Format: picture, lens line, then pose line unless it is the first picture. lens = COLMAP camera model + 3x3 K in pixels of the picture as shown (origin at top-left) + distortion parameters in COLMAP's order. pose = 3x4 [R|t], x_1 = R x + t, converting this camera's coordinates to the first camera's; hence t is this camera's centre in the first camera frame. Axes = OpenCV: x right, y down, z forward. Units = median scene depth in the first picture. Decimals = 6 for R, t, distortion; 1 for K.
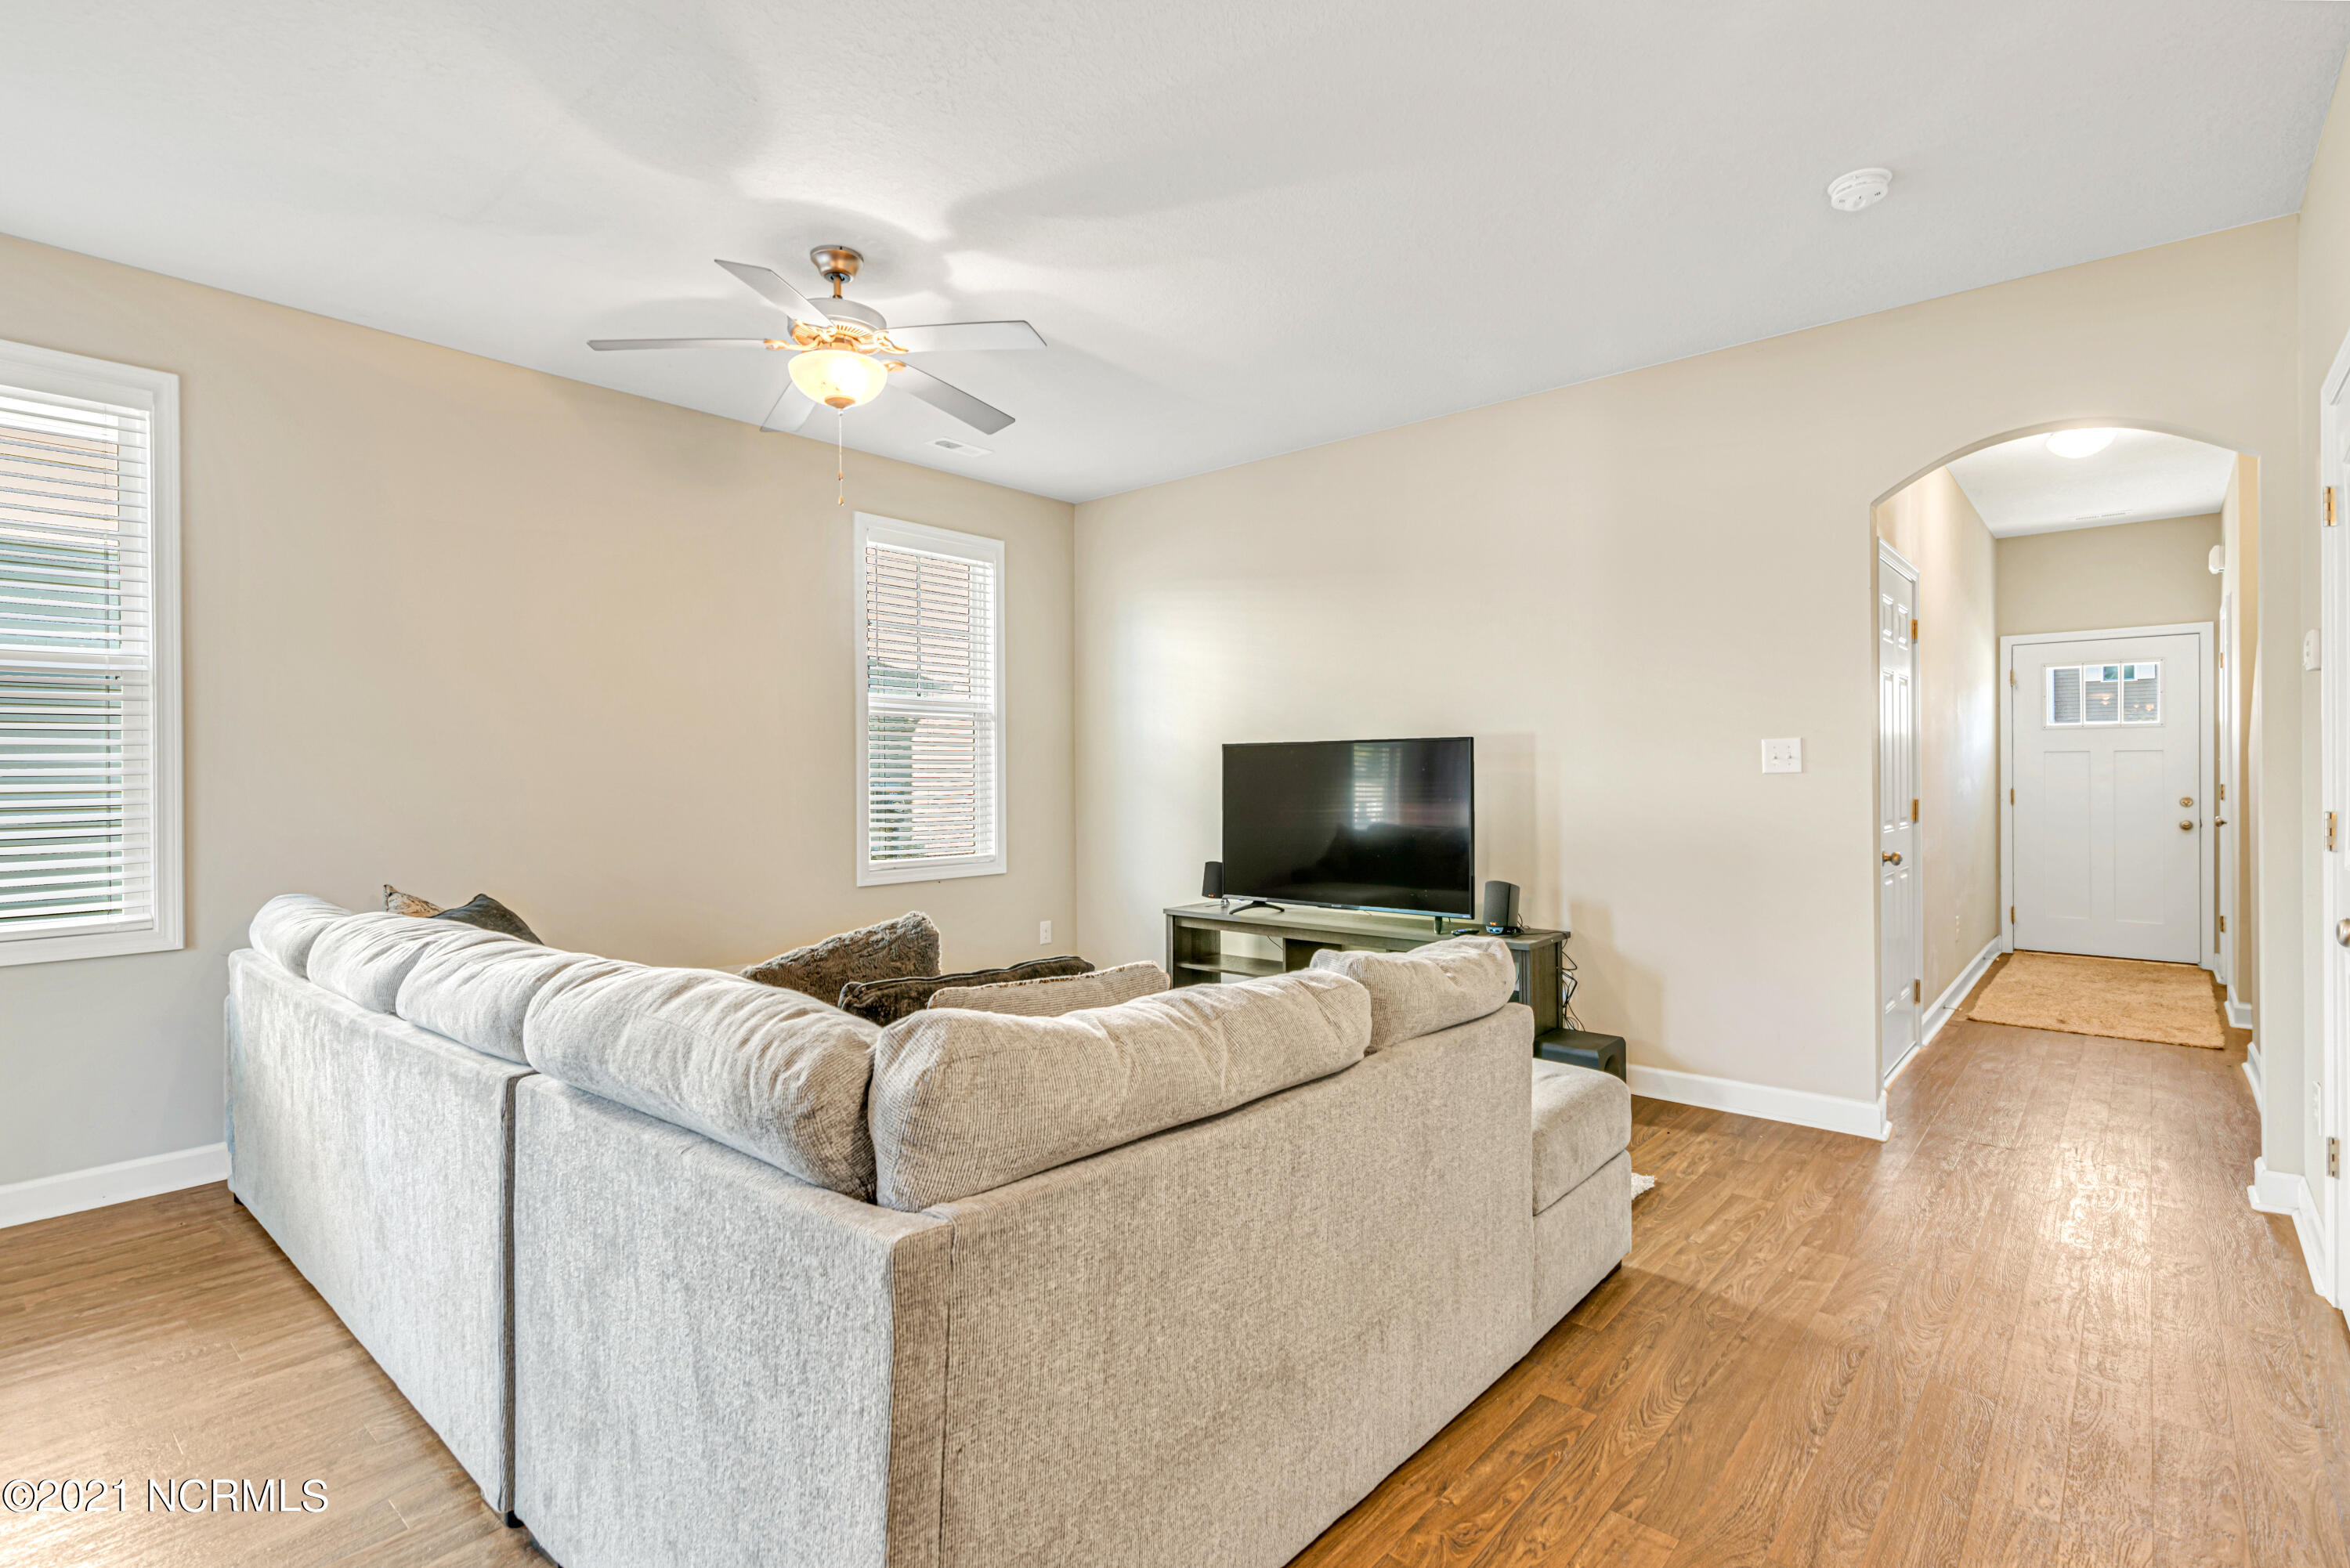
lens RADIAL K [[1117.5, 0, 1187.5], [0, 1117.5, 781.6], [0, 0, 1]] dist [0.002046, 0.000402]
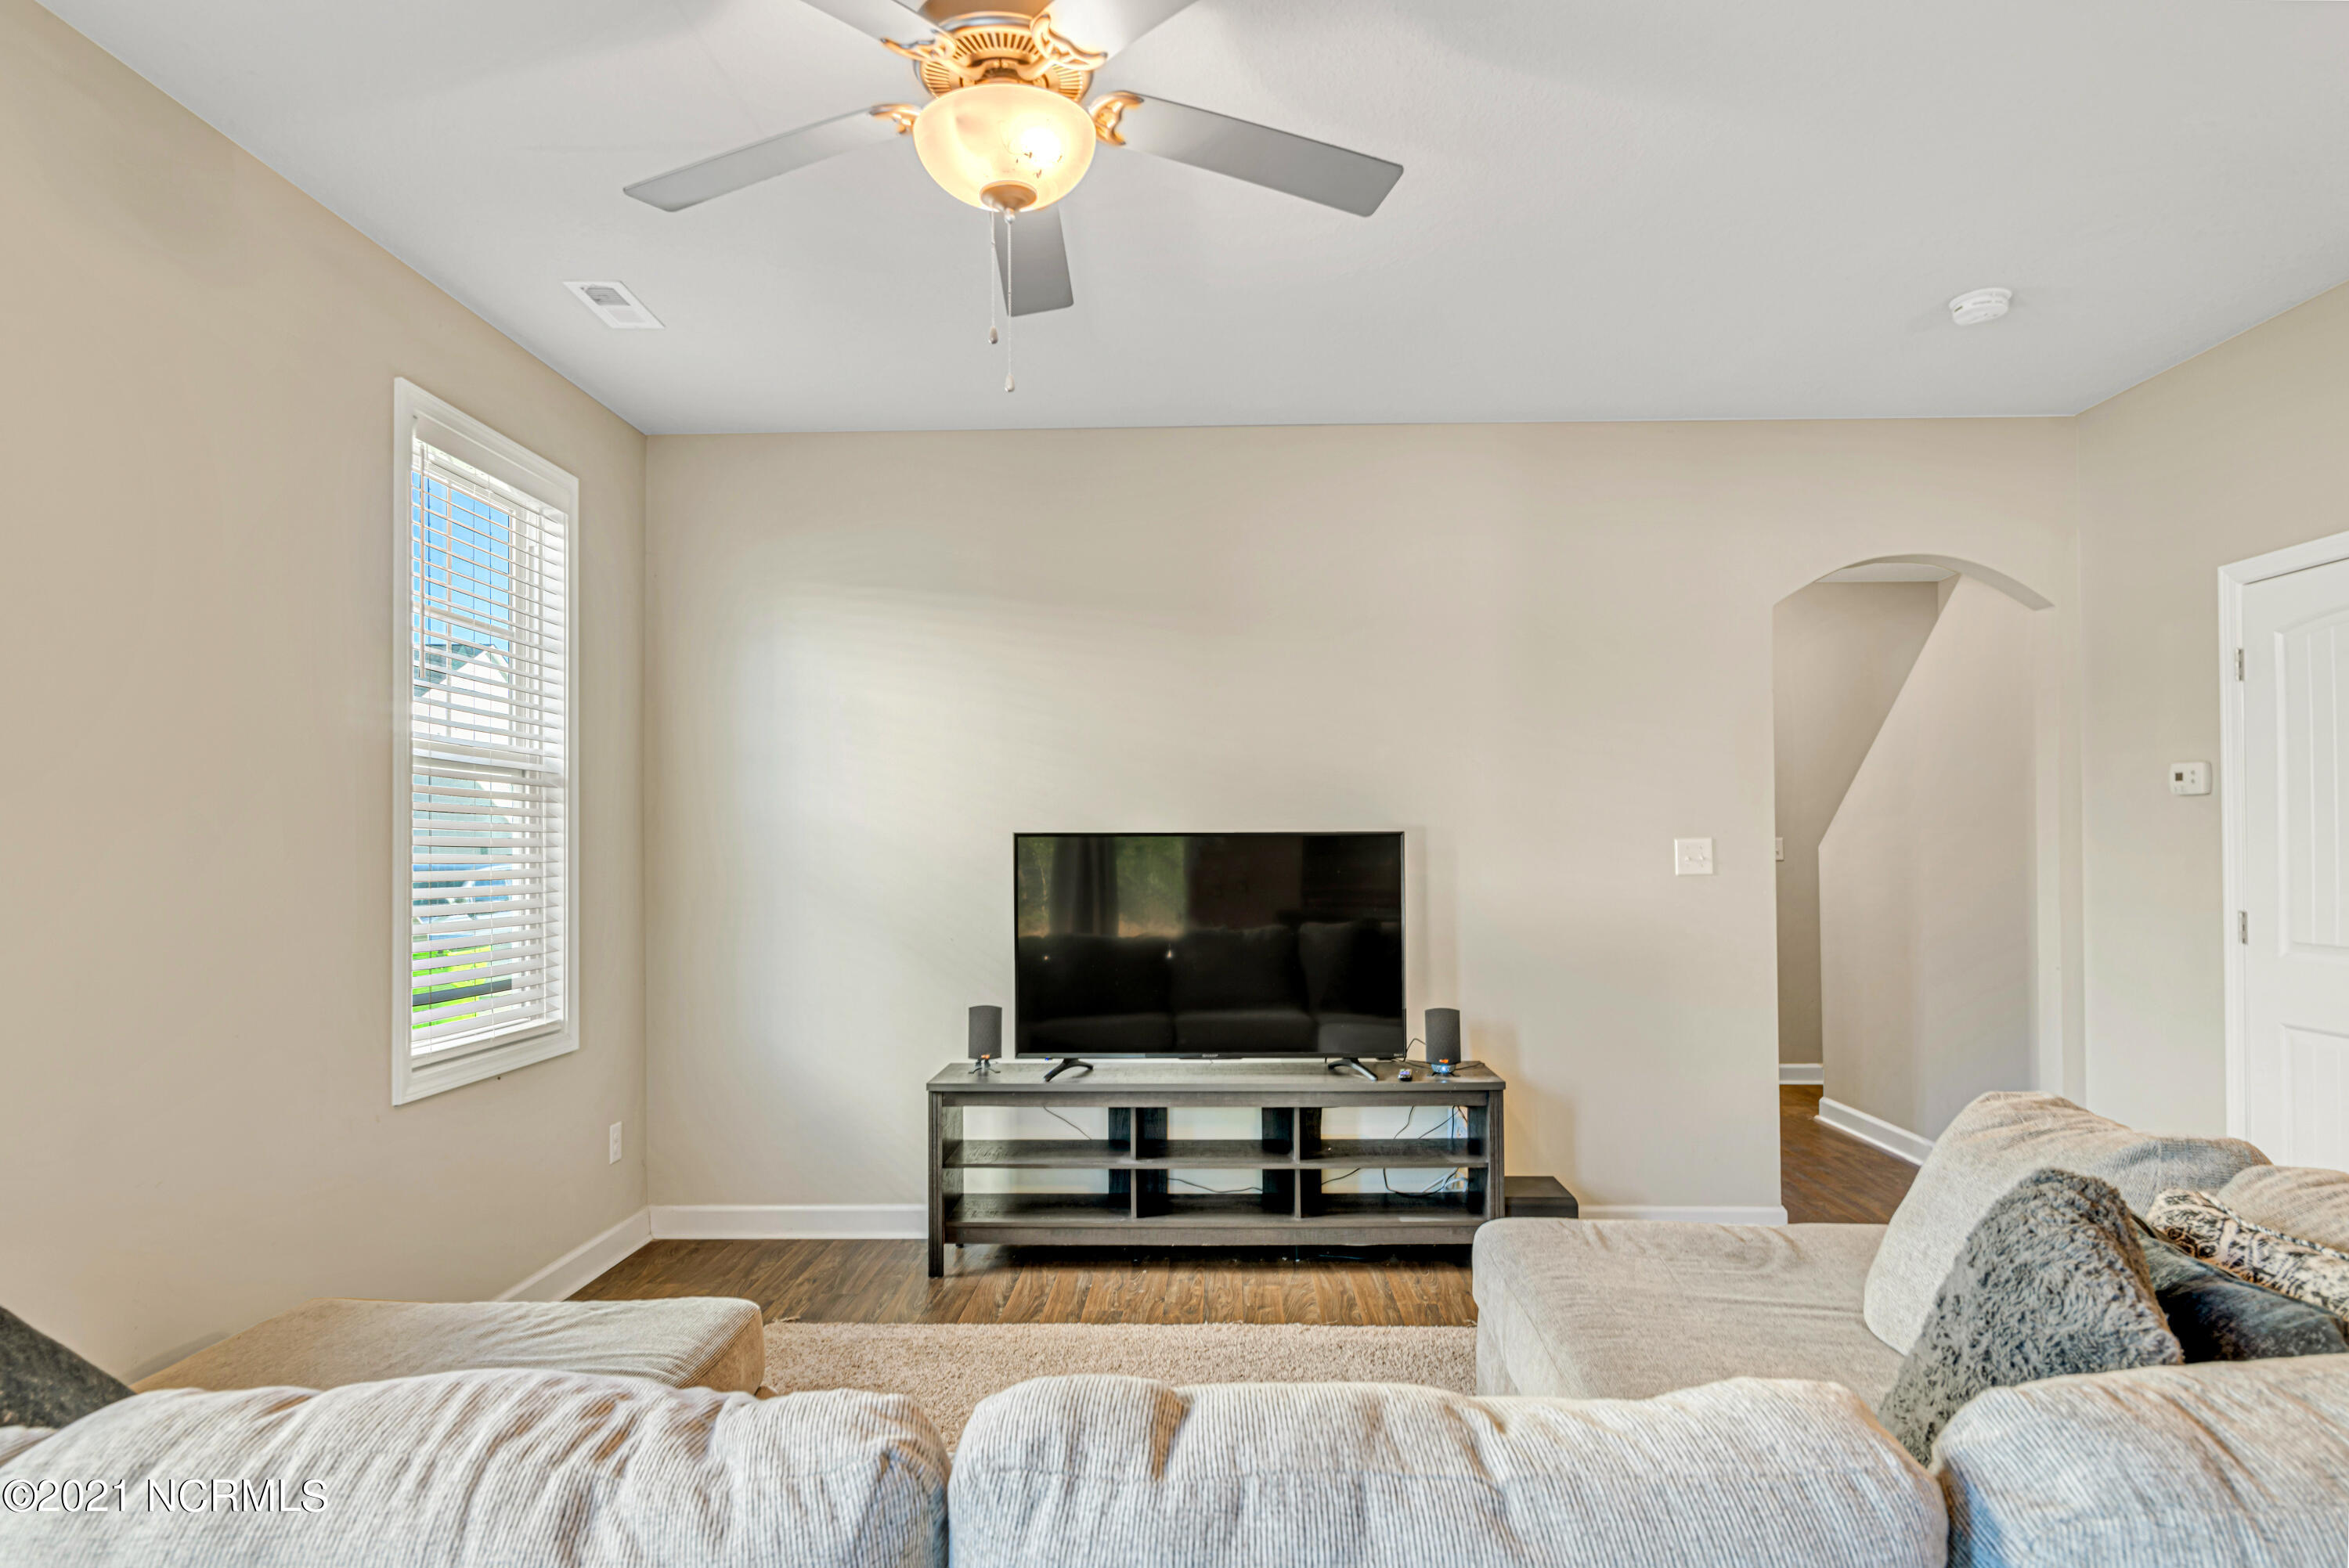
lens RADIAL K [[1332.7, 0, 1179.6], [0, 1332.7, 834.6], [0, 0, 1]] dist [0.002032, 0.000486]
pose [[0.770969, 0.008593, 0.636815, -0.424012], [0.003871, 0.999827, -0.018178, -0.018300], [-0.636861, 0.016480, 0.770803, 0.314053]]
